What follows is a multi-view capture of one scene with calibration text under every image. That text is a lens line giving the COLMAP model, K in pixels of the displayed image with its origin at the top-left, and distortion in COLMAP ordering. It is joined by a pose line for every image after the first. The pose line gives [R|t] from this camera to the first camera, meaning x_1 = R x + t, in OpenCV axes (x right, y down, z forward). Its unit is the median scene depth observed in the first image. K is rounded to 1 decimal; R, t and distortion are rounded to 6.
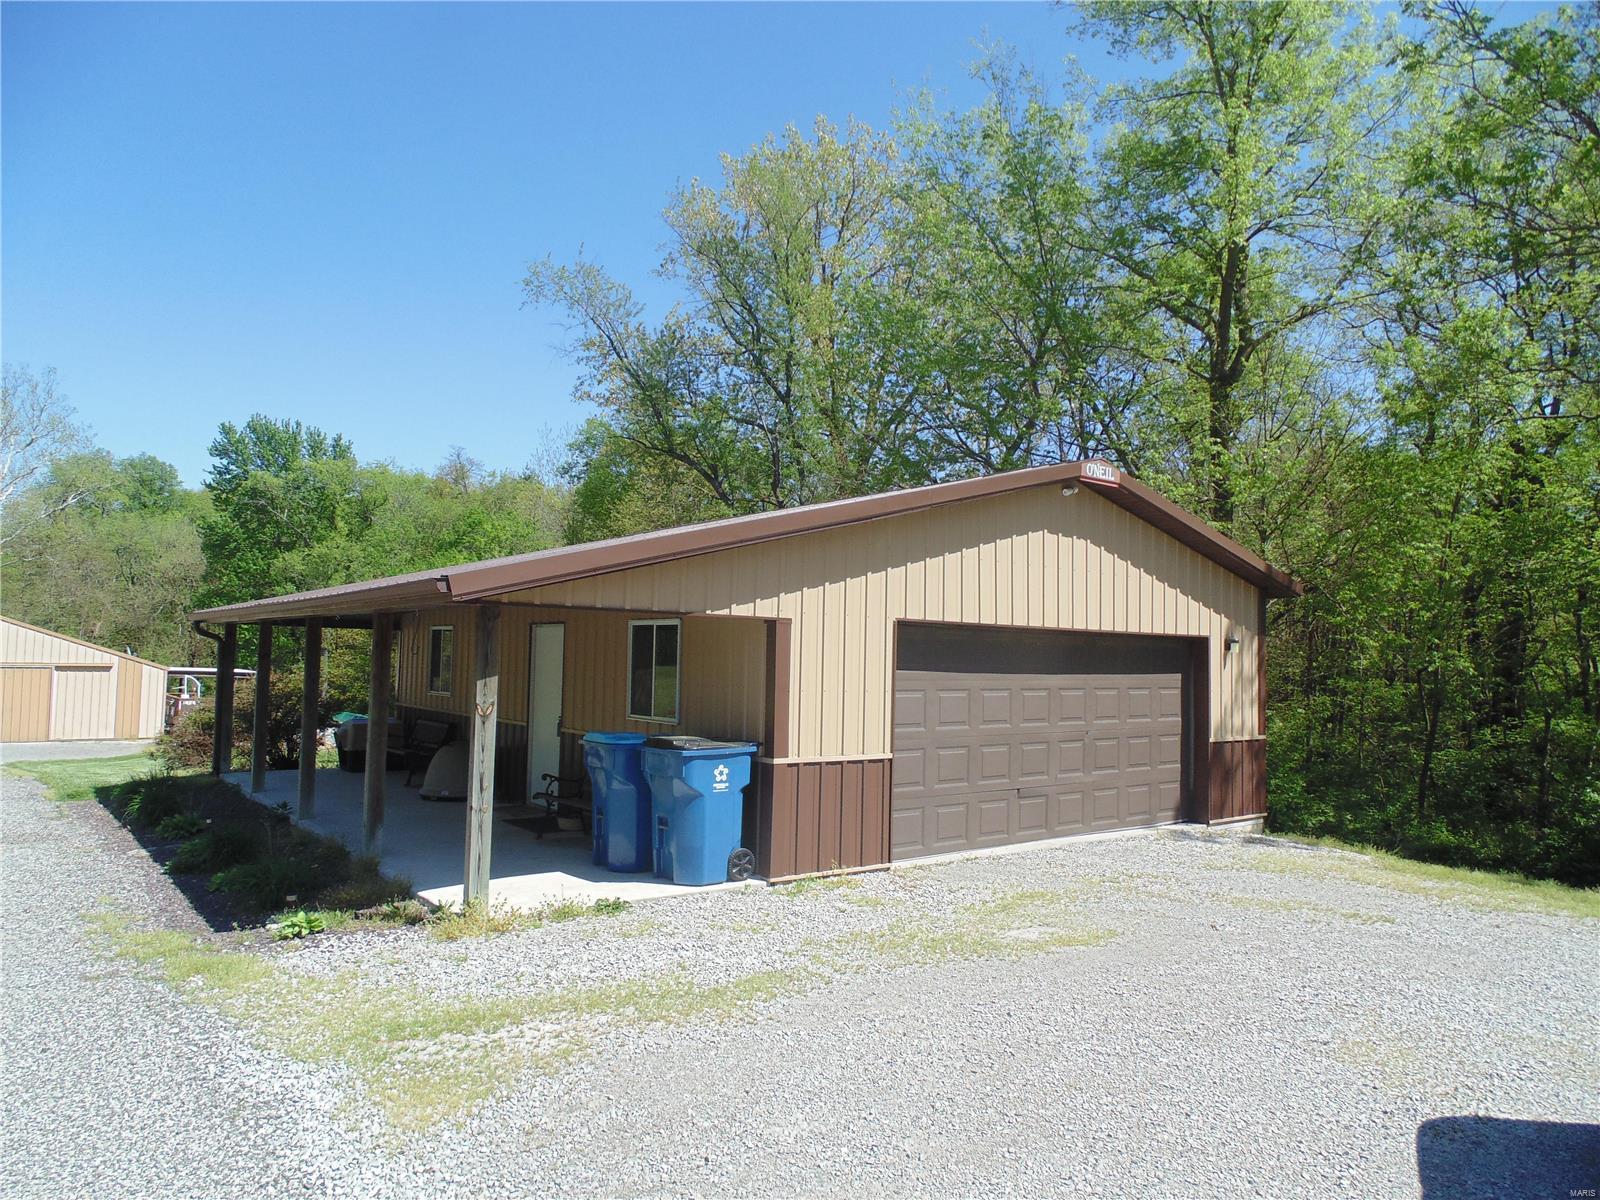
lens RADIAL K [[1083.9, 0, 800.0], [0, 1083.9, 600.0], [0, 0, 1]] dist [-0.000196, 0.002472]
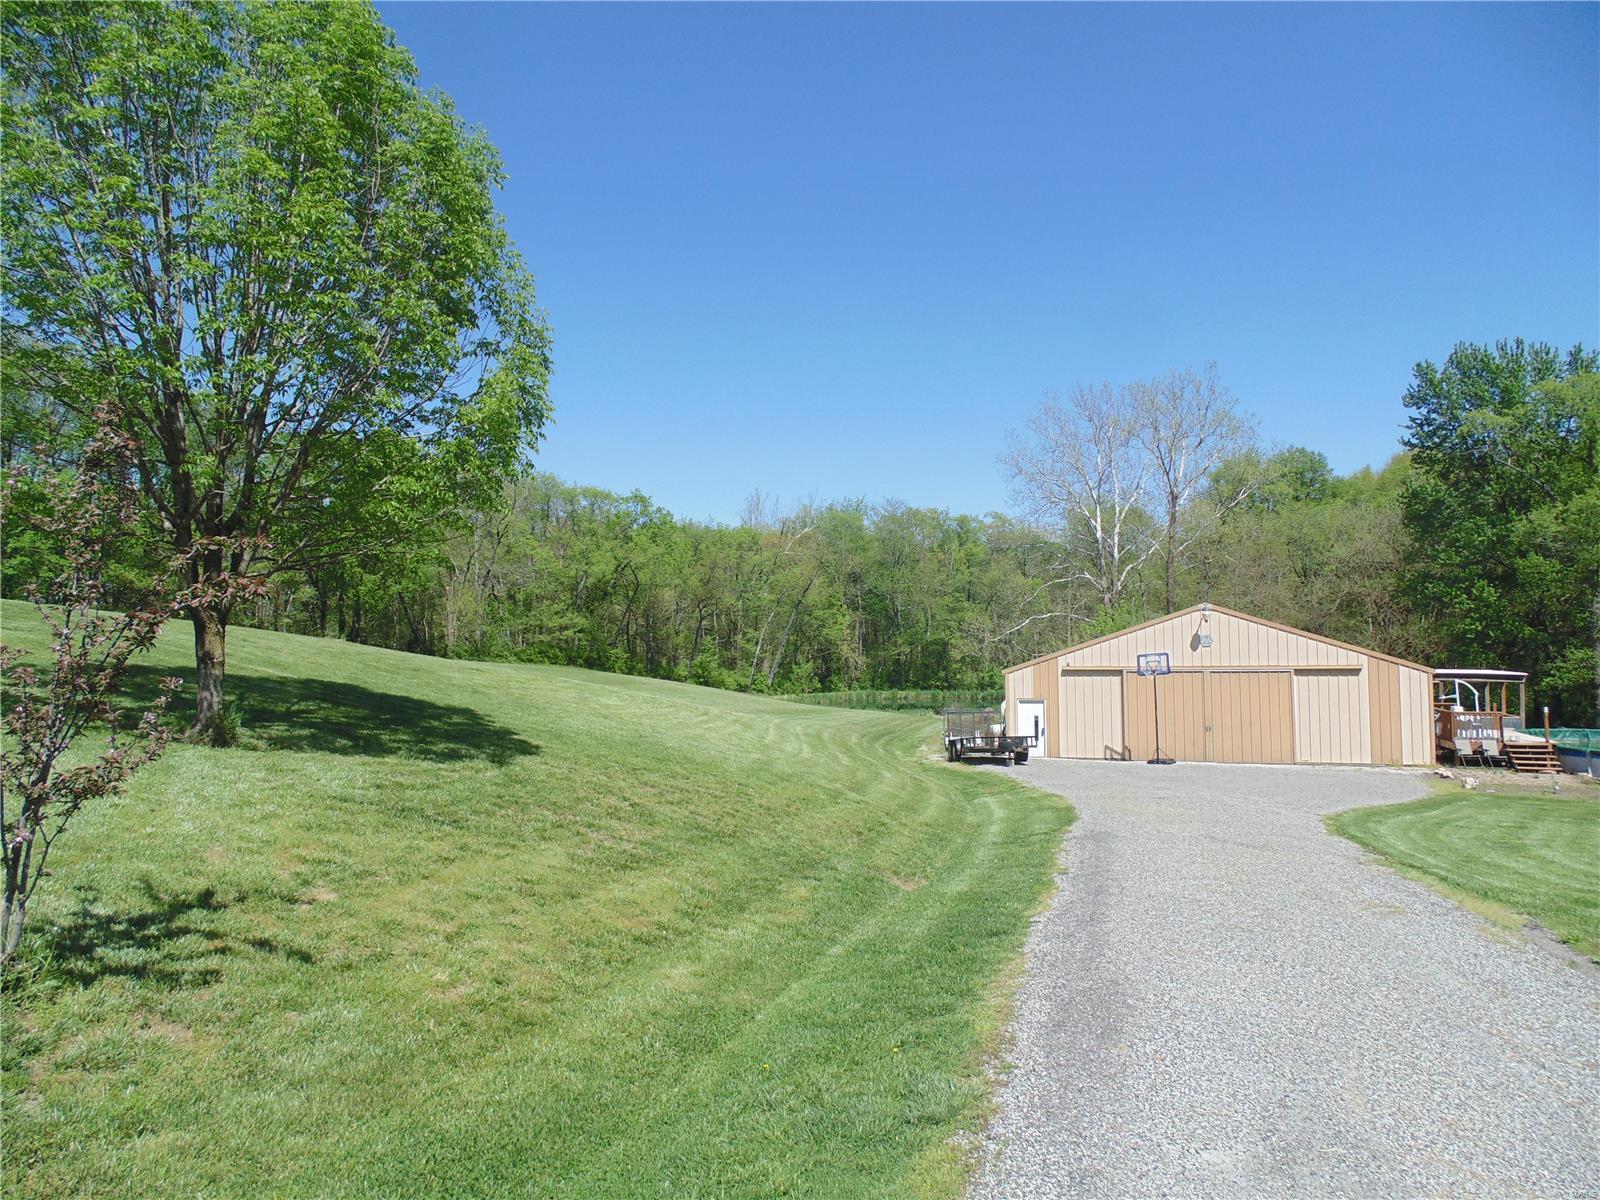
lens RADIAL K [[1083.9, 0, 800.0], [0, 1083.9, 600.0], [0, 0, 1]] dist [-0.000196, 0.002472]
pose [[0.576768, -0.067303, -0.814131, -0.155182], [0.066355, 0.997167, -0.035426, 0.009183], [0.814209, -0.033589, 0.579600, 0.158156]]
